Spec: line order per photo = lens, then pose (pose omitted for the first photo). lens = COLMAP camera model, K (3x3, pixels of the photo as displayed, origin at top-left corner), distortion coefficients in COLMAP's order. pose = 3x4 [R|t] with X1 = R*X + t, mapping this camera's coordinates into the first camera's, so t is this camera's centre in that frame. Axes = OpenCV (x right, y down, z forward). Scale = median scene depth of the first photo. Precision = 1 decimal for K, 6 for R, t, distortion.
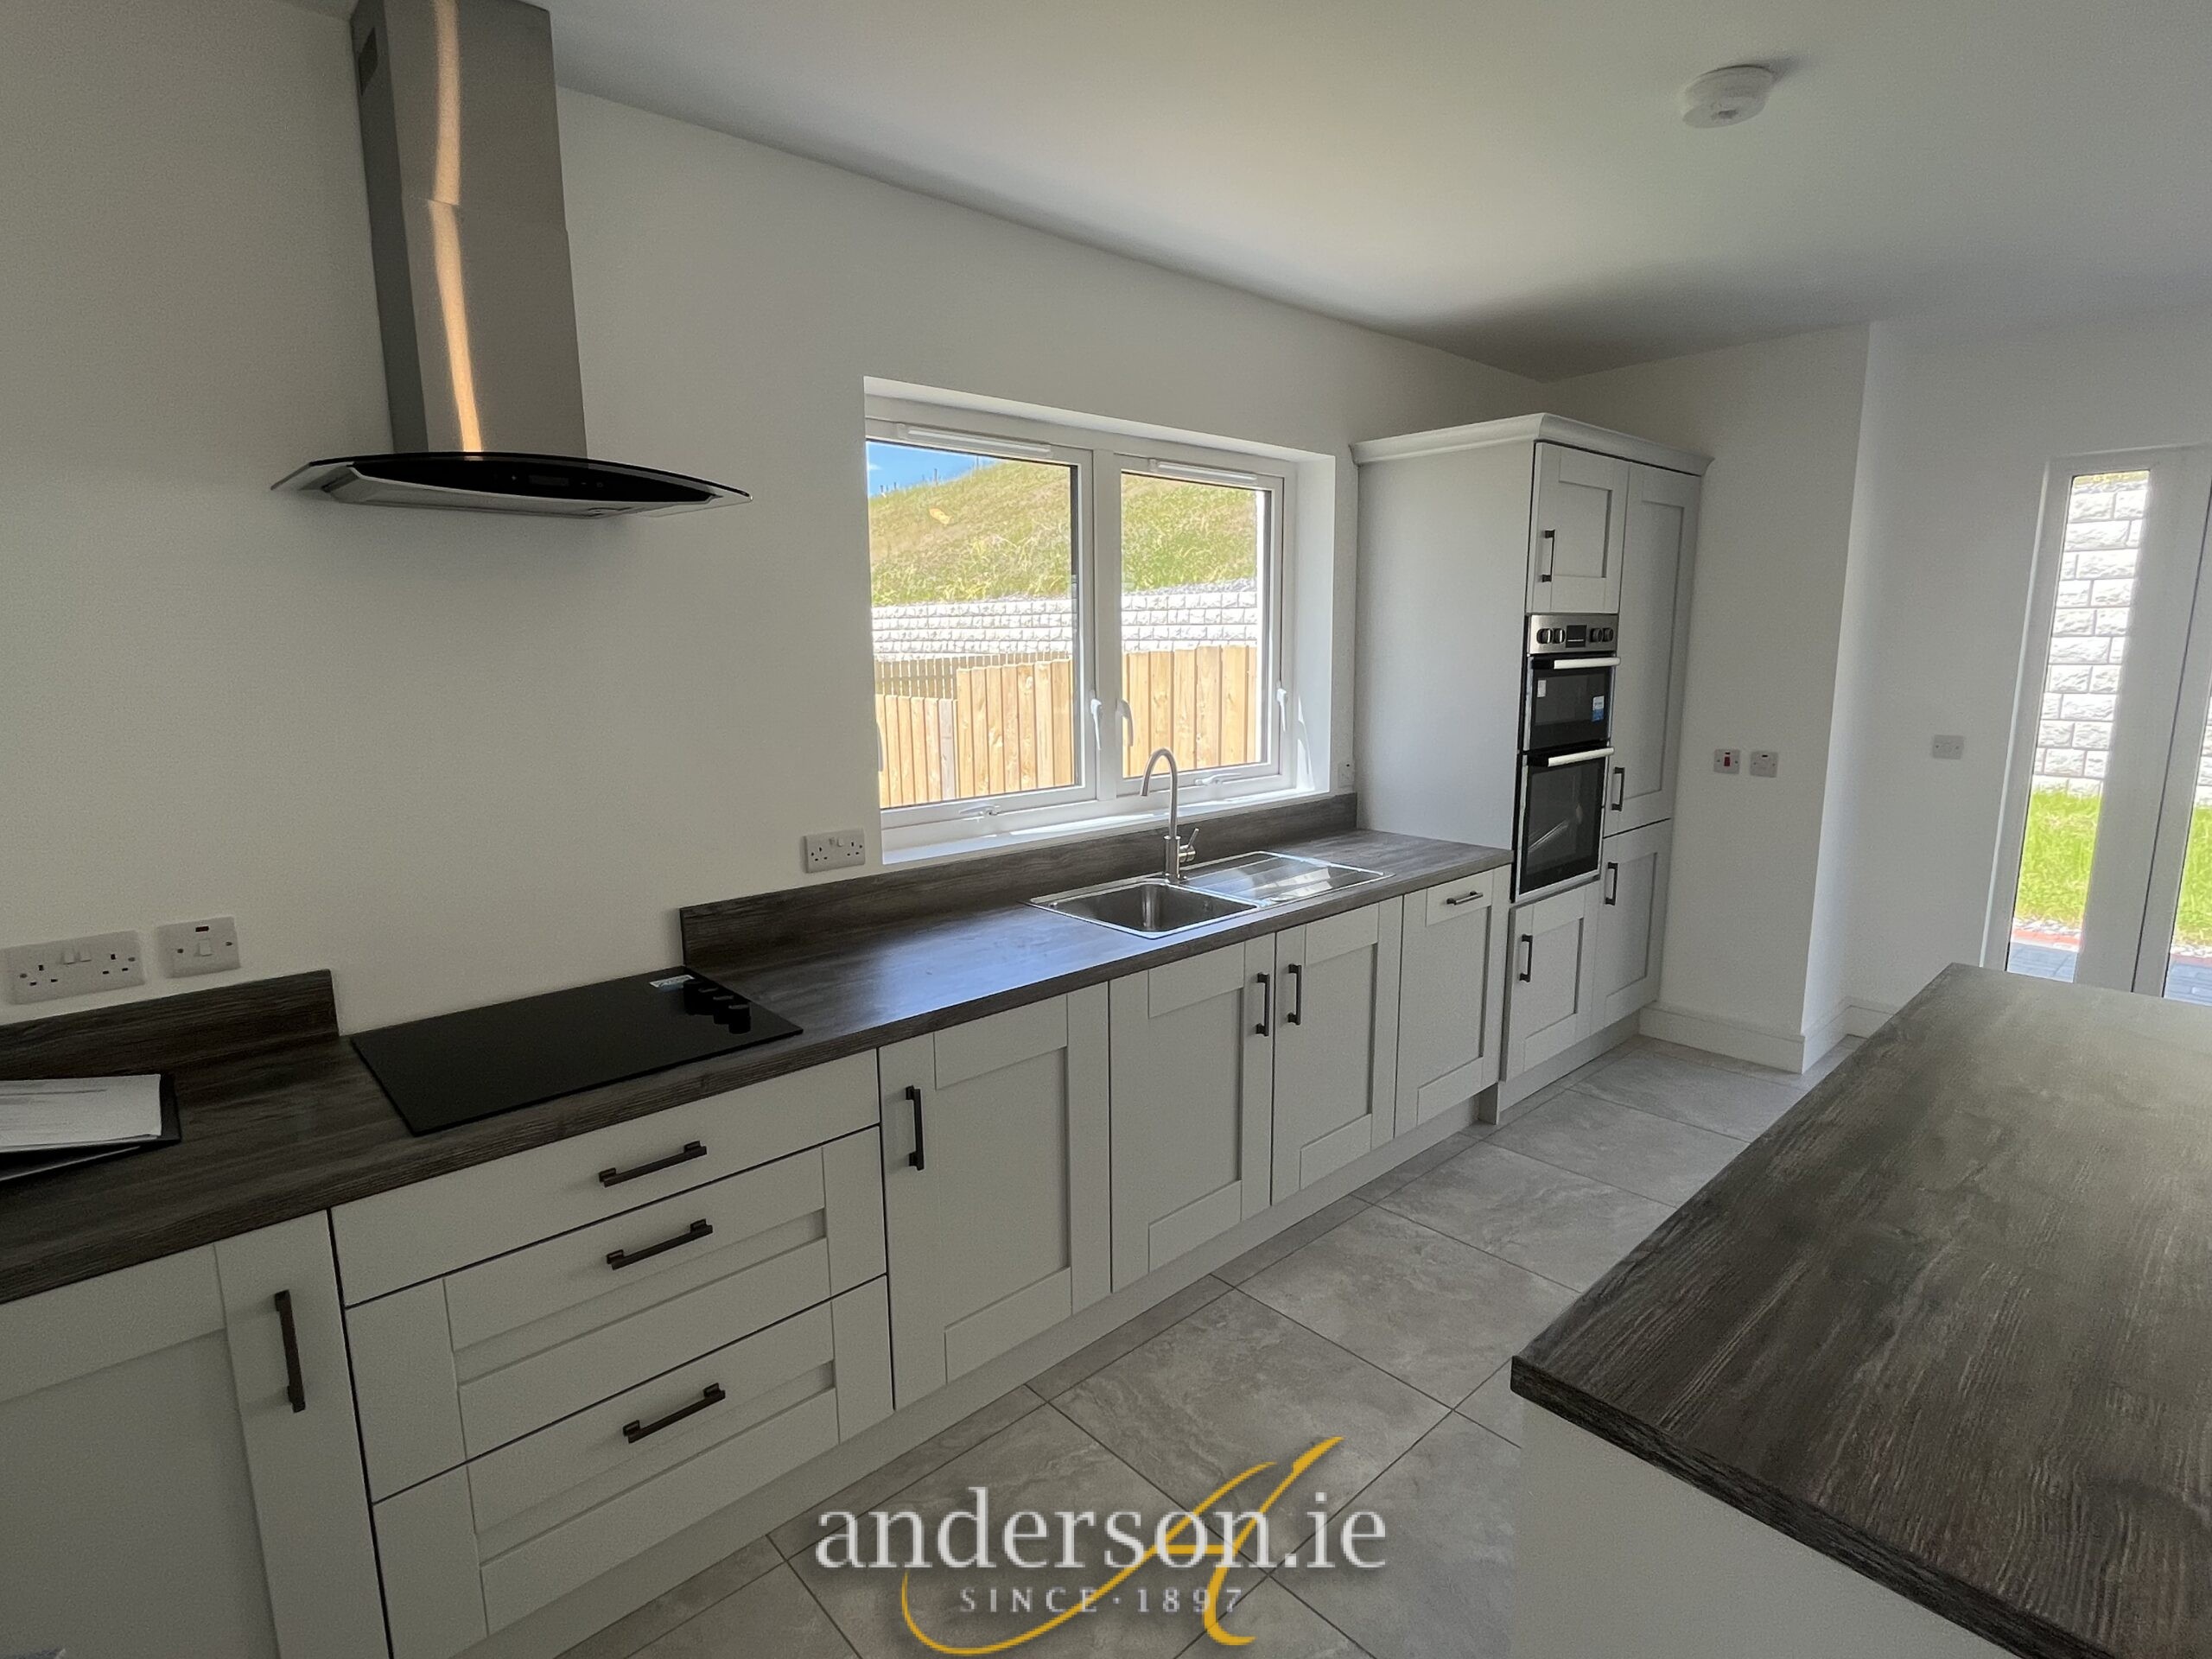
lens RADIAL K [[1099.7, 0, 1096.5], [0, 1099.7, 824.2], [0, 0, 1]] dist [-0.004023, -0.000554]
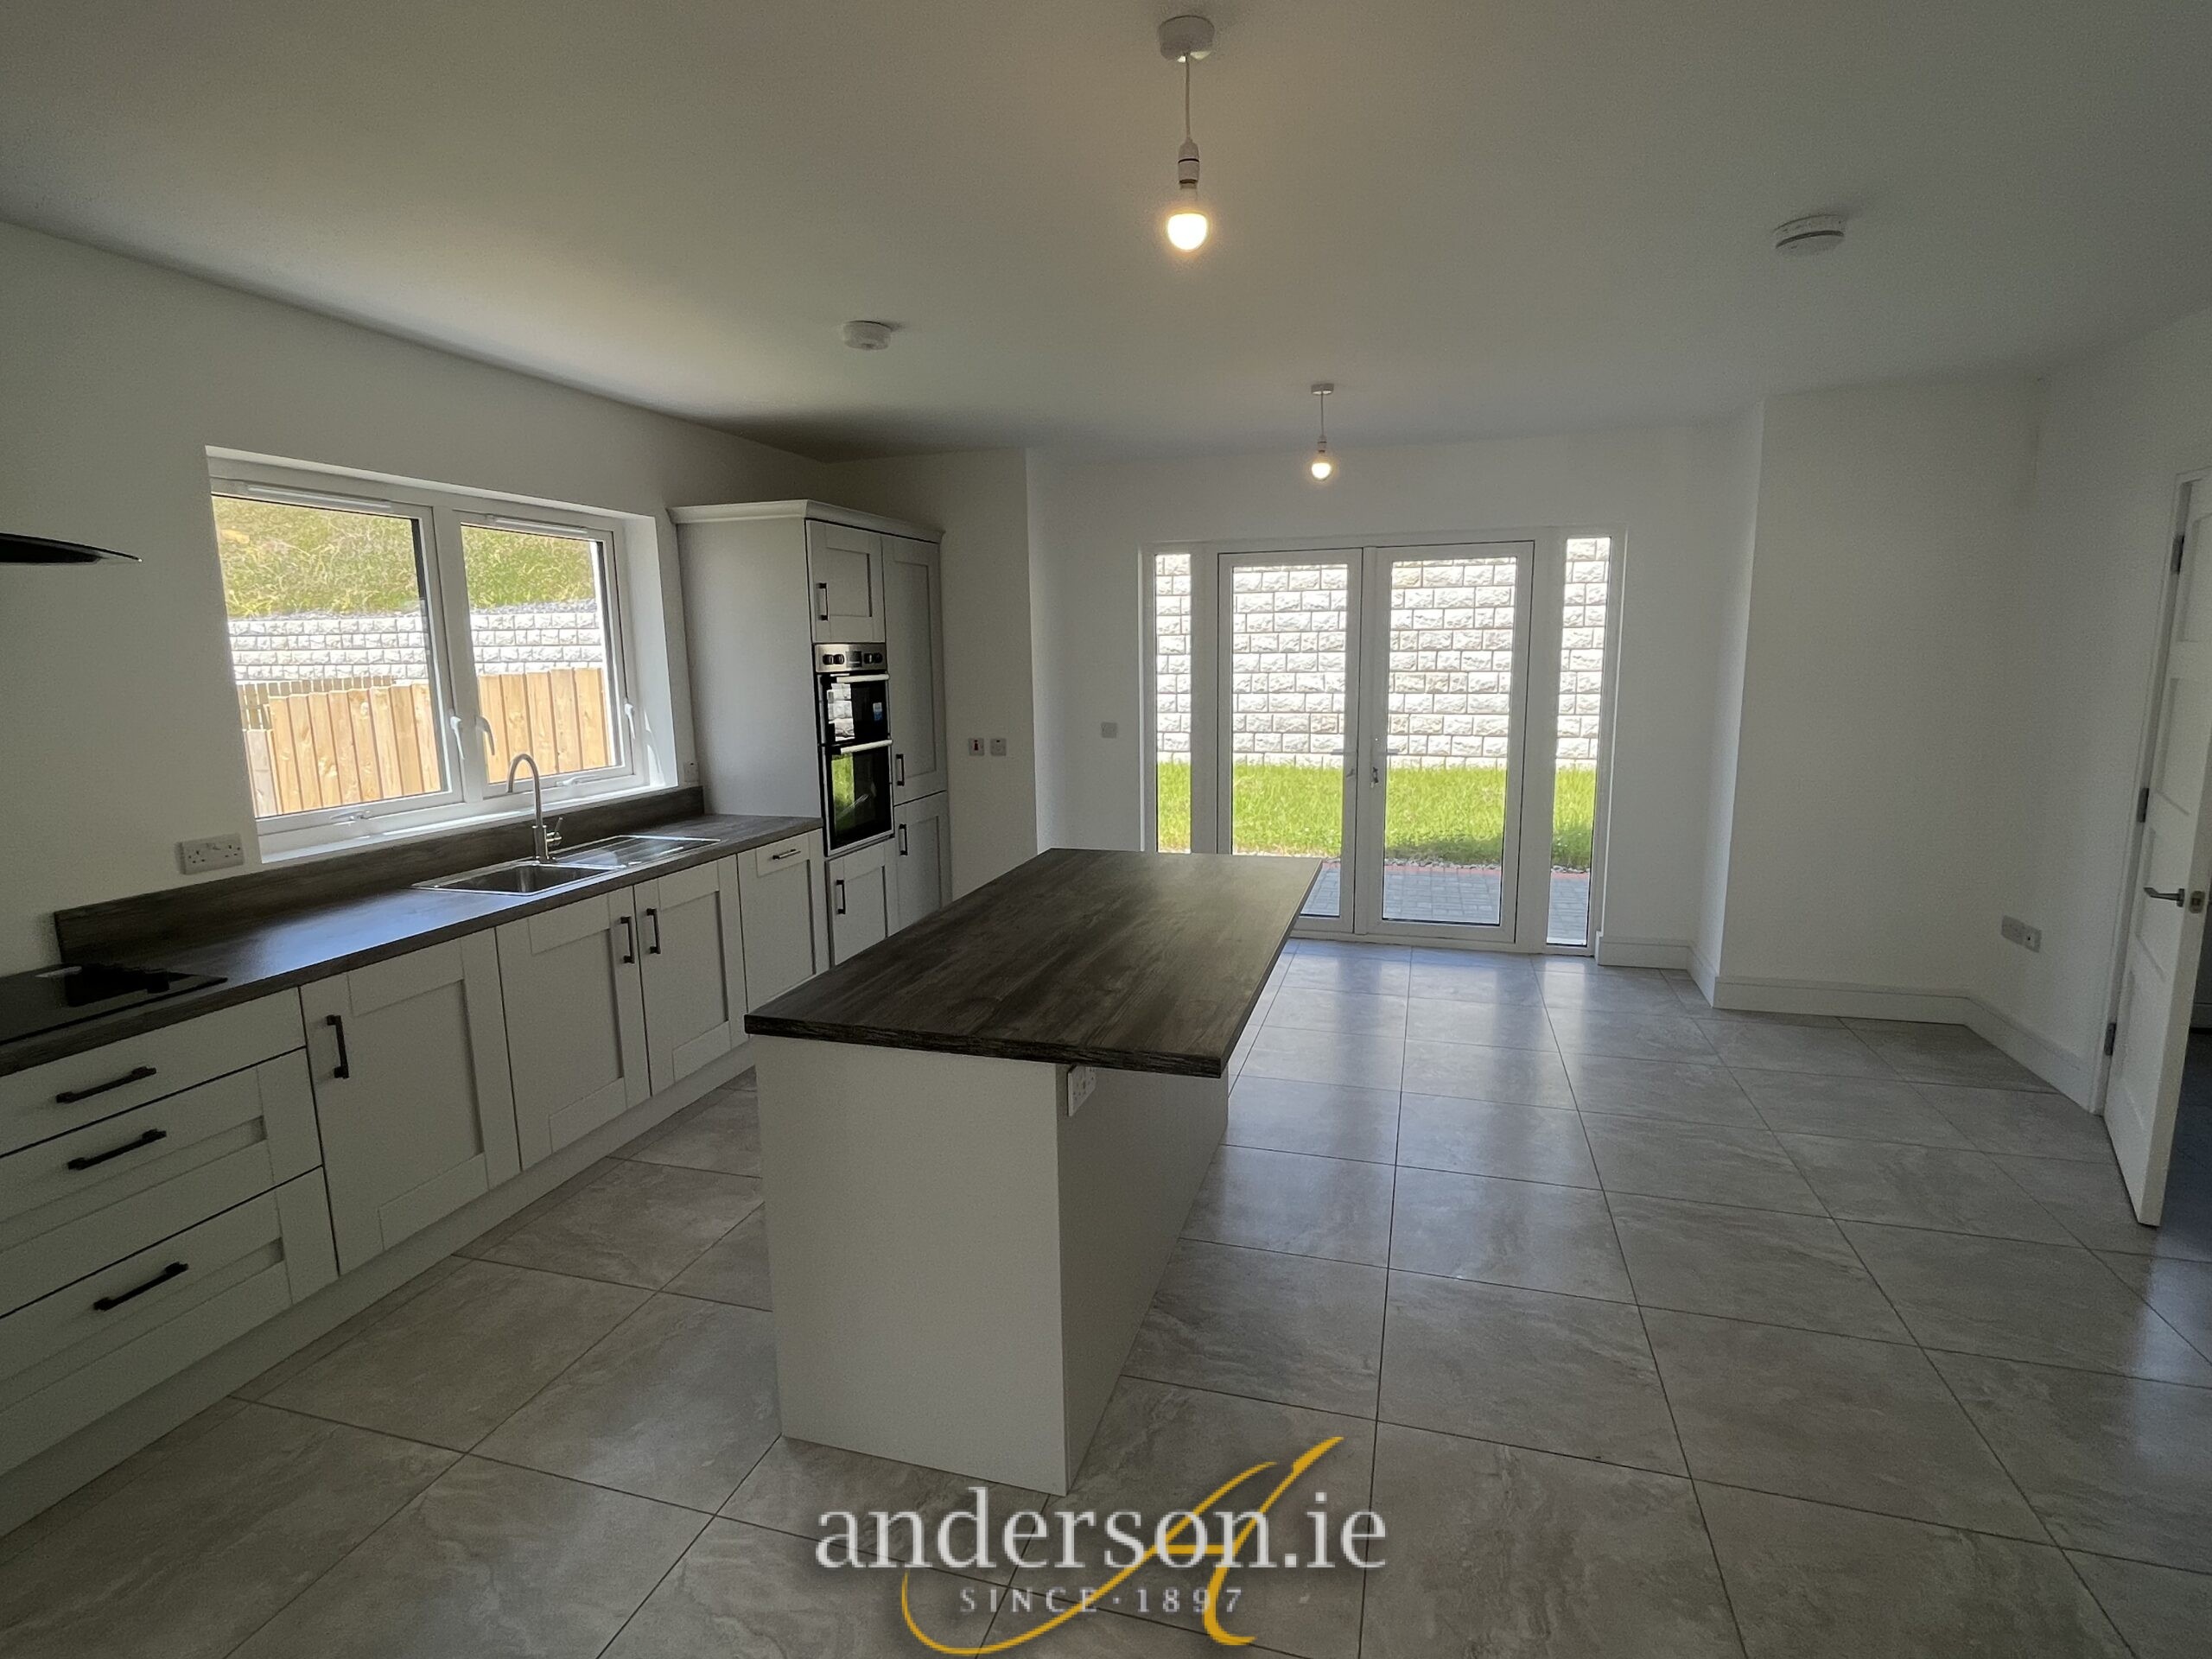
lens RADIAL K [[1102.9, 0, 1103.6], [0, 1102.9, 827.5], [0, 0, 1]] dist [-0.003287, 0.000361]
pose [[0.853568, -0.086796, 0.513701, -0.023034], [0.093857, 0.995510, 0.012251, 0.051820], [-0.512457, 0.037758, 0.857882, -0.340919]]
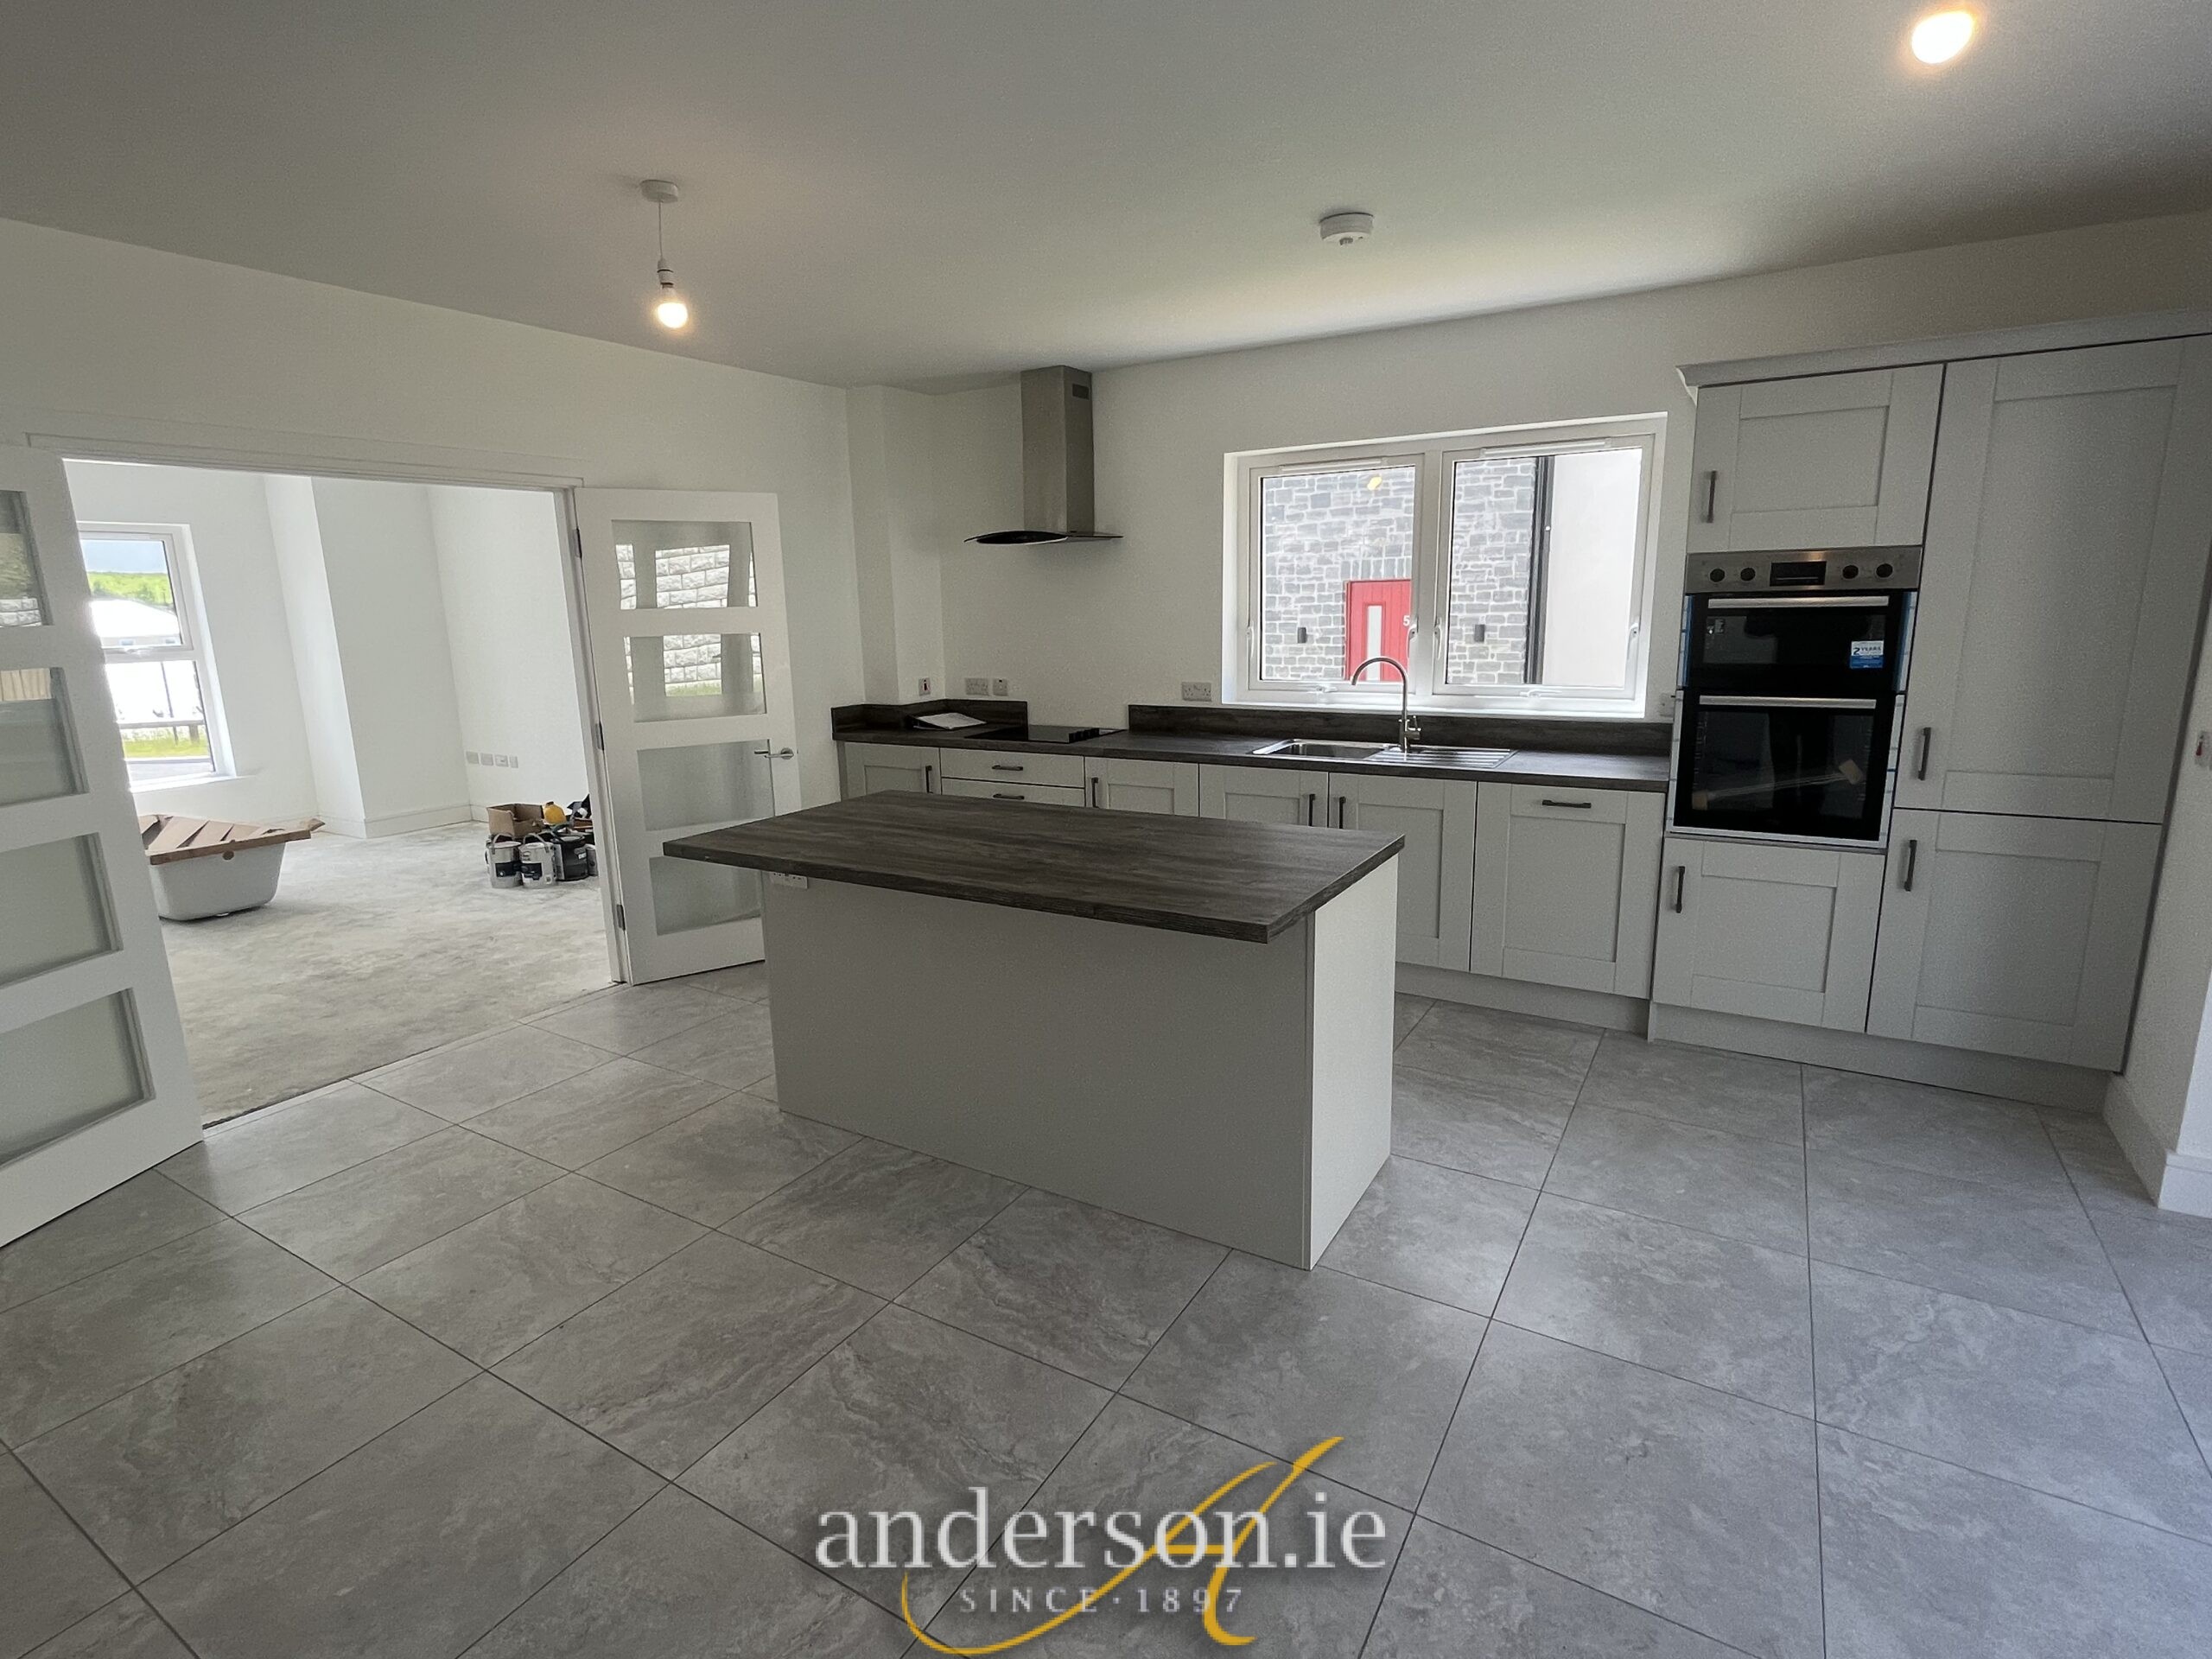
lens RADIAL K [[1099.7, 0, 1096.5], [0, 1099.7, 824.2], [0, 0, 1]] dist [-0.004023, -0.000554]
pose [[0.286741, 0.197823, -0.937361, 1.220608], [-0.138628, 0.976718, 0.163722, -0.032281], [0.947925, 0.082999, 0.307488, 0.157337]]
